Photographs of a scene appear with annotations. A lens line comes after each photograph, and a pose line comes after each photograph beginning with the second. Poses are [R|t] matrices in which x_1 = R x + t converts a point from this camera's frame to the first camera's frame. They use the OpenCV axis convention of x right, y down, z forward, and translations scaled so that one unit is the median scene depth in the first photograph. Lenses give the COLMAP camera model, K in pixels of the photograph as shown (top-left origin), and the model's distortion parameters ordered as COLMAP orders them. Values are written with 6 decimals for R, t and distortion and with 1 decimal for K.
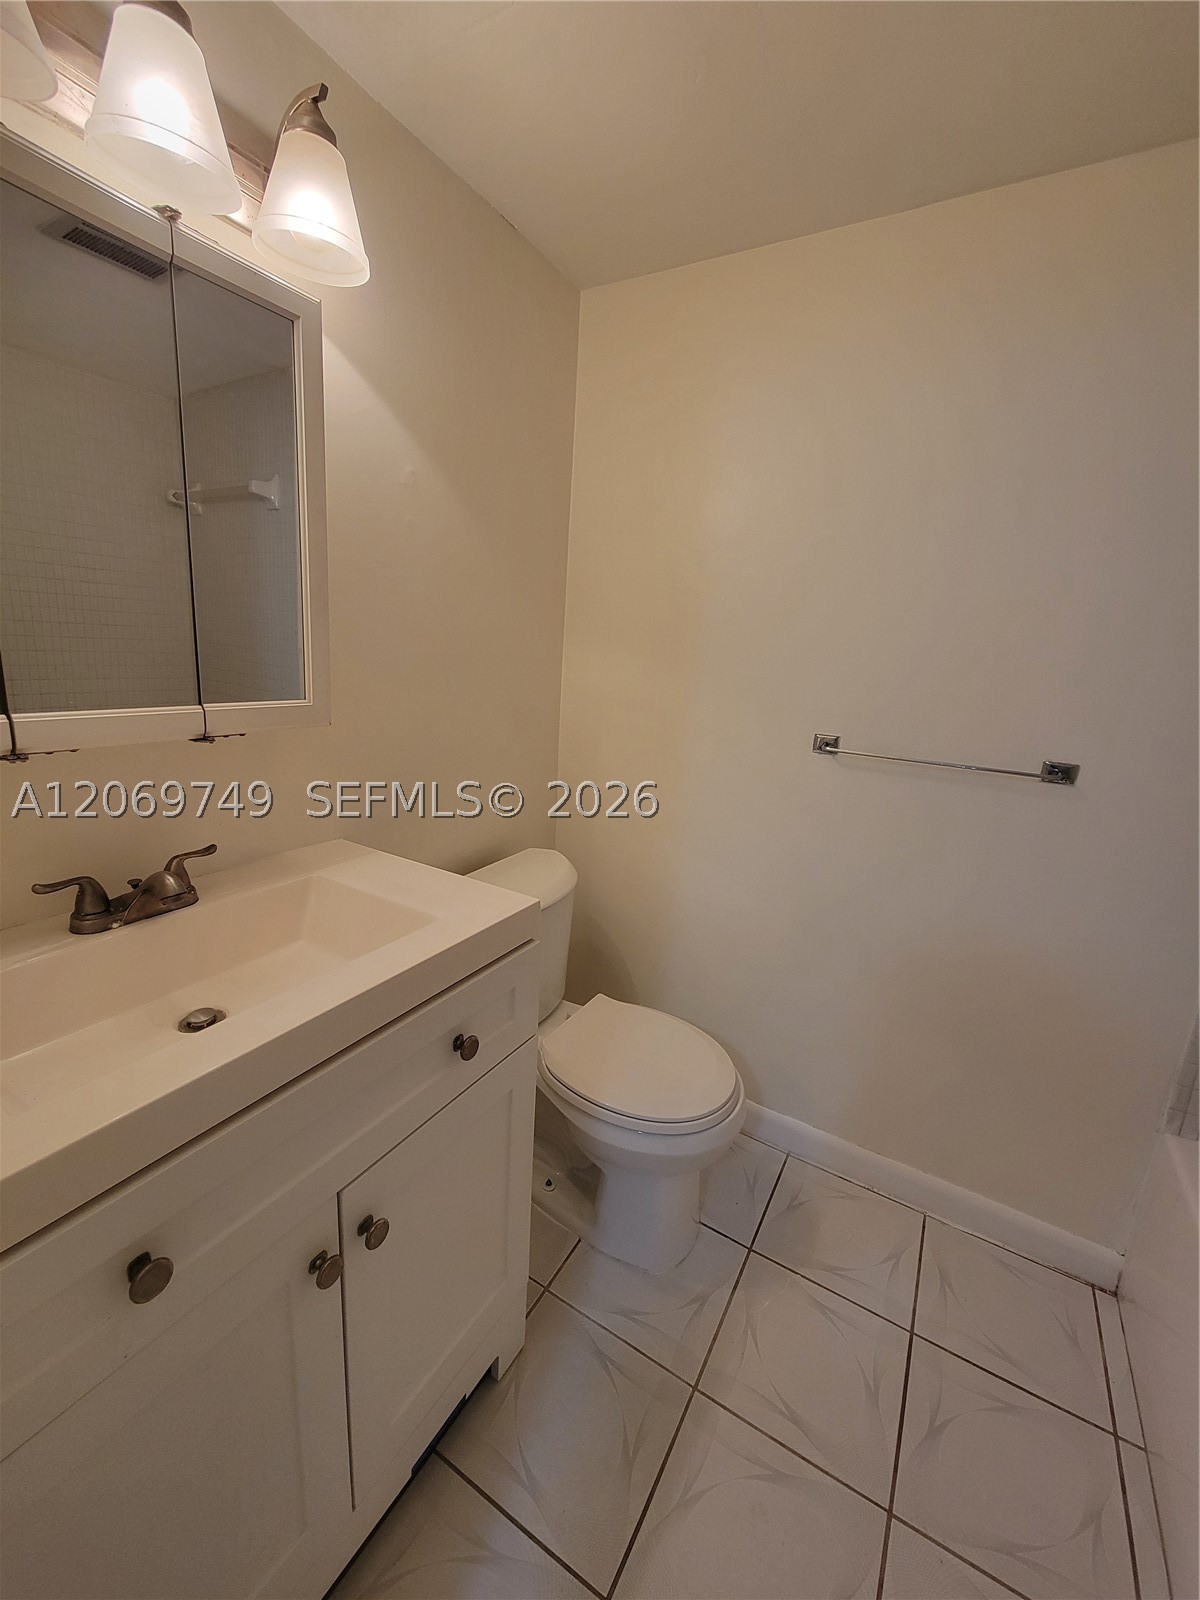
lens RADIAL K [[649.5, 0, 588.0], [0, 649.5, 787.8], [0, 0, 1]] dist [0.007649, -0.004649]
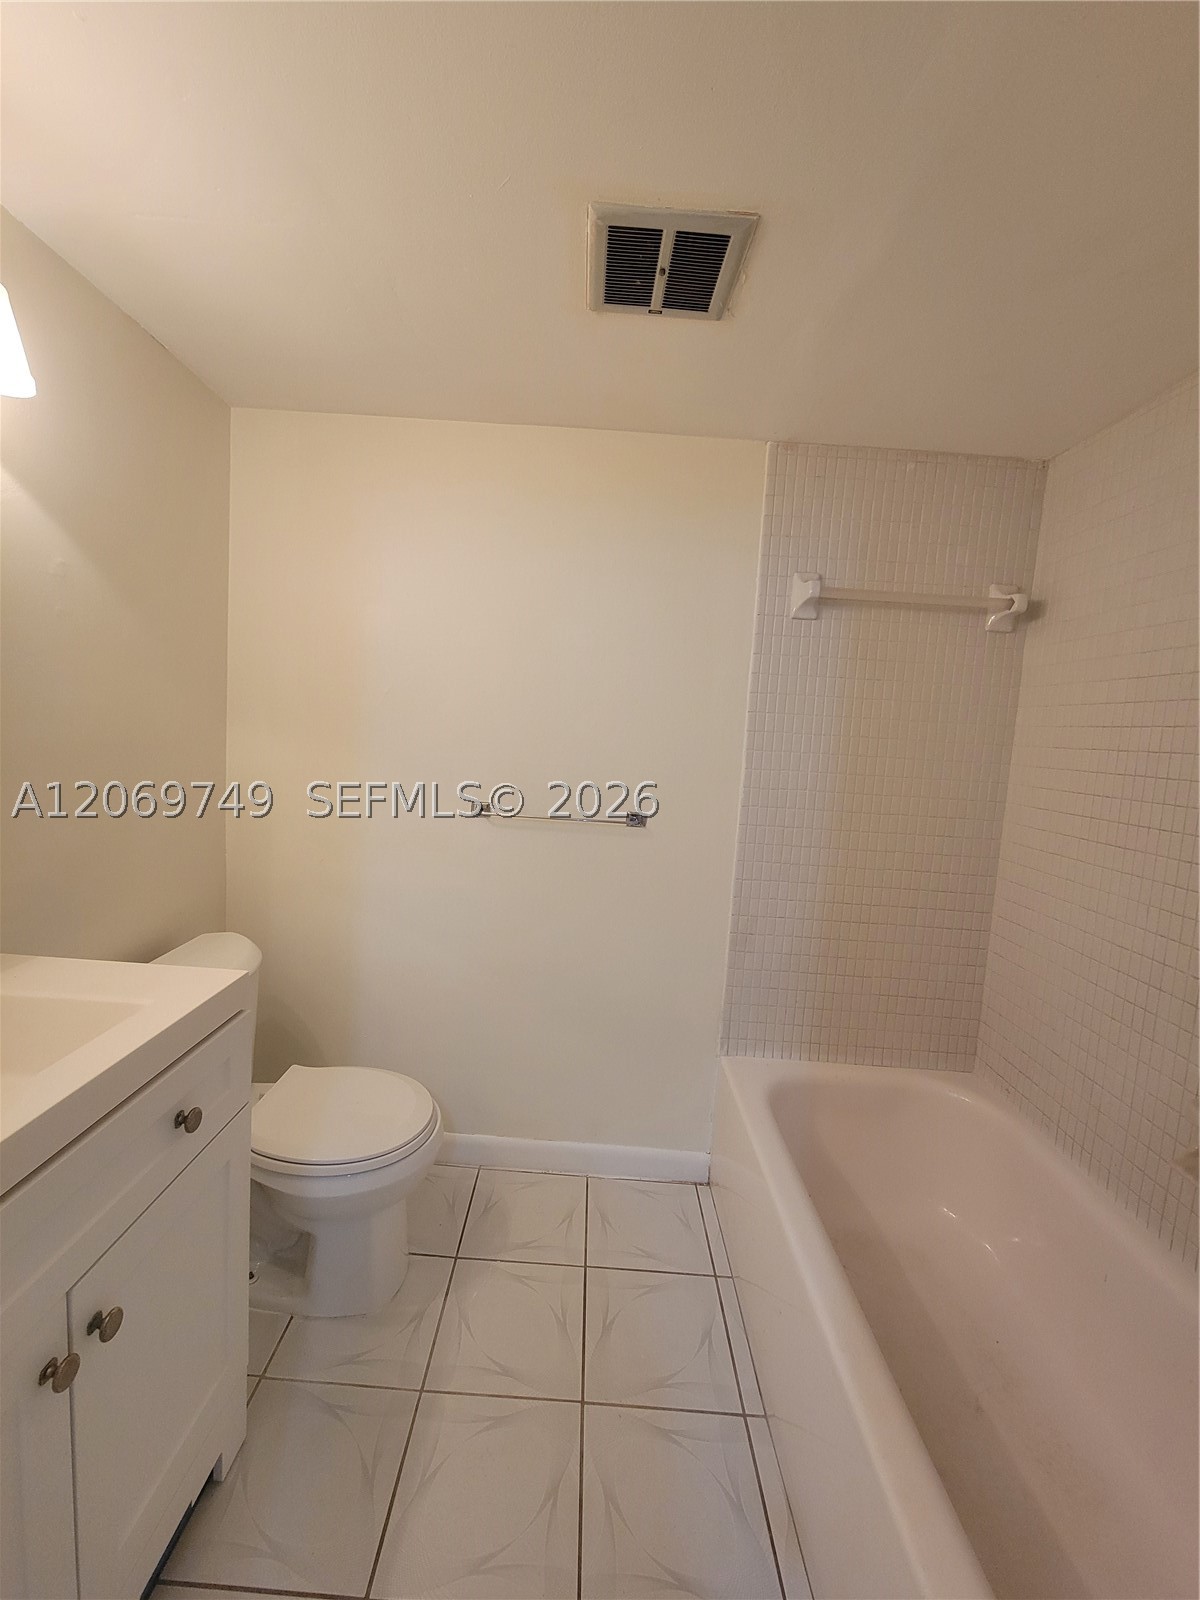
lens RADIAL K [[649.5, 0, 594.6], [0, 649.5, 793.1], [0, 0, 1]] dist [0.007649, -0.004649]
pose [[0.857639, -0.050540, 0.511762, -0.099737], [0.096396, 0.993319, -0.063448, 0.001097], [-0.505136, 0.103747, 0.856781, -0.211545]]
